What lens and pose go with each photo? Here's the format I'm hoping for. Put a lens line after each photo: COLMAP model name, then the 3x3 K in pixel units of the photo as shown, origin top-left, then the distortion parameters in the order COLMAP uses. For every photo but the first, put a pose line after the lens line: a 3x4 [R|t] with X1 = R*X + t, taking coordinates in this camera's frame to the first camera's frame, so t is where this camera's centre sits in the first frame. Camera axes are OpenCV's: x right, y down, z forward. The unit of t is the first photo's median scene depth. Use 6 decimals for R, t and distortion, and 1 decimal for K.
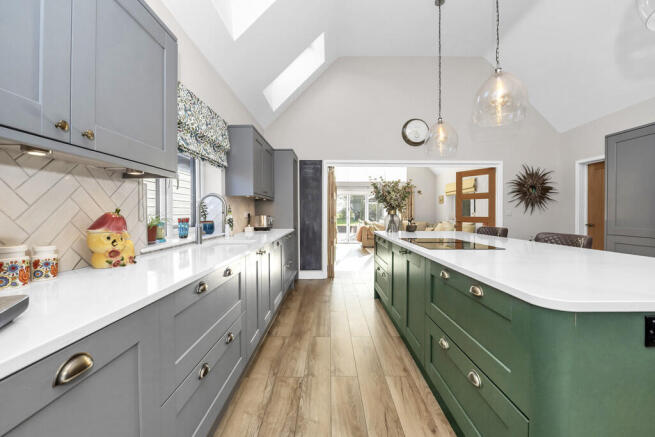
lens RADIAL K [[271.4, 0, 327.3], [0, 271.4, 212.7], [0, 0, 1]] dist [-0.002661, -0.000592]
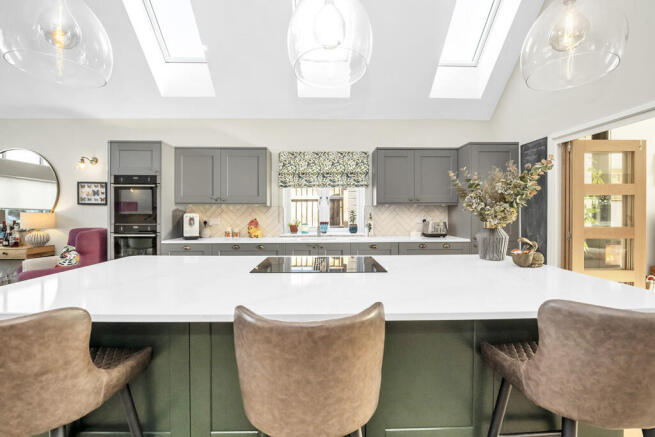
lens RADIAL K [[279.3, 0, 329.1], [0, 279.3, 209.3], [0, 0, 1]] dist [0.000788, -0.000228]
pose [[0.026285, -0.008138, -0.999621, 1.022107], [0.001891, 0.999965, -0.008091, -0.036468], [0.999653, -0.001678, 0.026300, 0.799595]]
